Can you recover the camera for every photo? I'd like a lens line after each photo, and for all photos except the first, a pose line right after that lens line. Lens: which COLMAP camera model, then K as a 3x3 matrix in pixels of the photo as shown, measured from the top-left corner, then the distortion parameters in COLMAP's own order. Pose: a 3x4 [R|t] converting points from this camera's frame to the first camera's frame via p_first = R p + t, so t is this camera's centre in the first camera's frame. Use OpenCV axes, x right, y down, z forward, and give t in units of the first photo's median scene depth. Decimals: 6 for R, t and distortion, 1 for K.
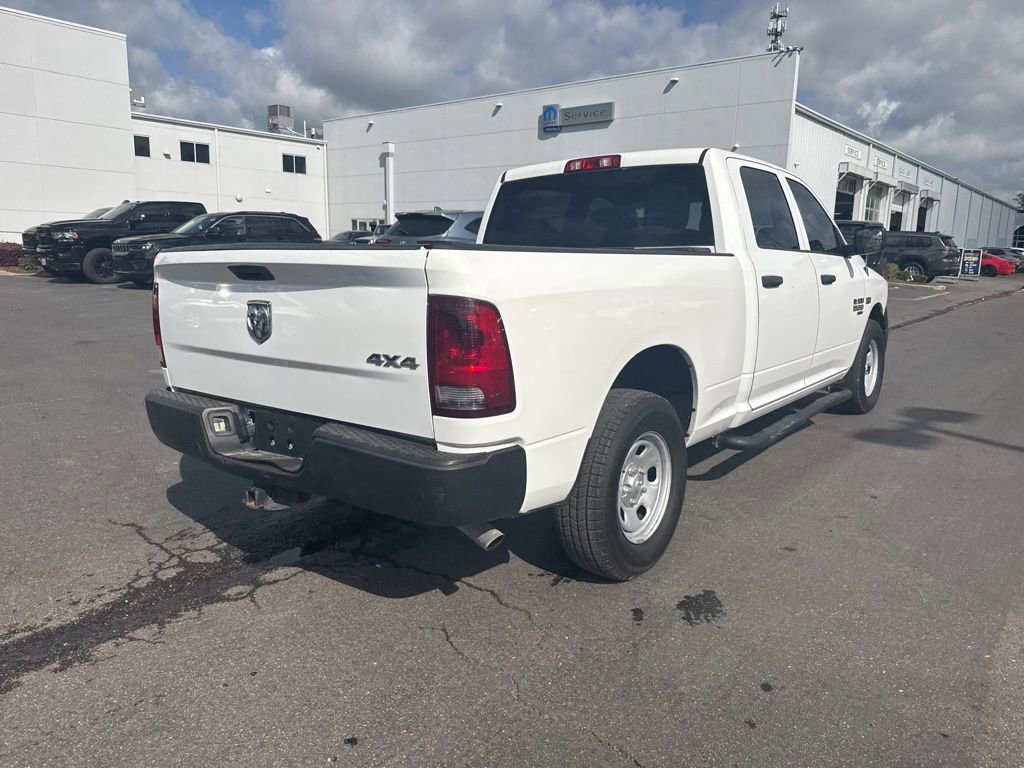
lens RADIAL K [[729.2, 0, 516.9], [0, 729.2, 393.8], [0, 0, 1]] dist [0.033749, -0.039087]
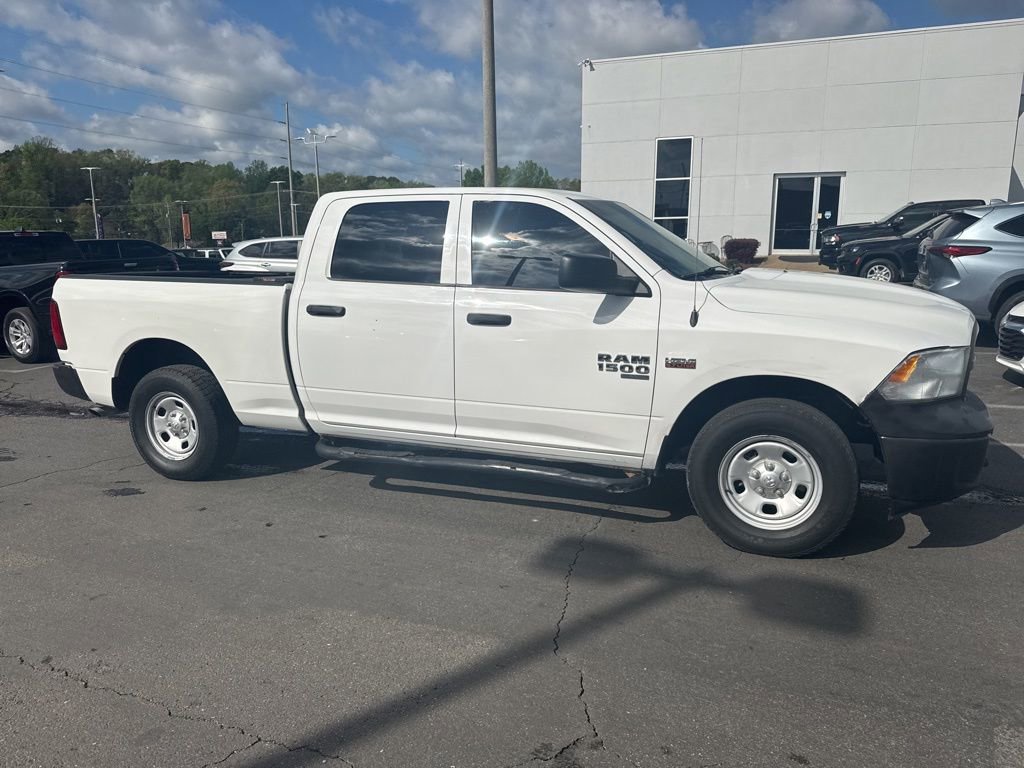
lens RADIAL K [[729.2, 0, 513.2], [0, 729.2, 385.4], [0, 0, 1]] dist [0.033749, -0.039087]
pose [[0.280759, 0.173369, -0.943990, 1.360107], [-0.174076, 0.976436, 0.127554, -0.212719], [0.943860, 0.128514, 0.304323, 0.860946]]
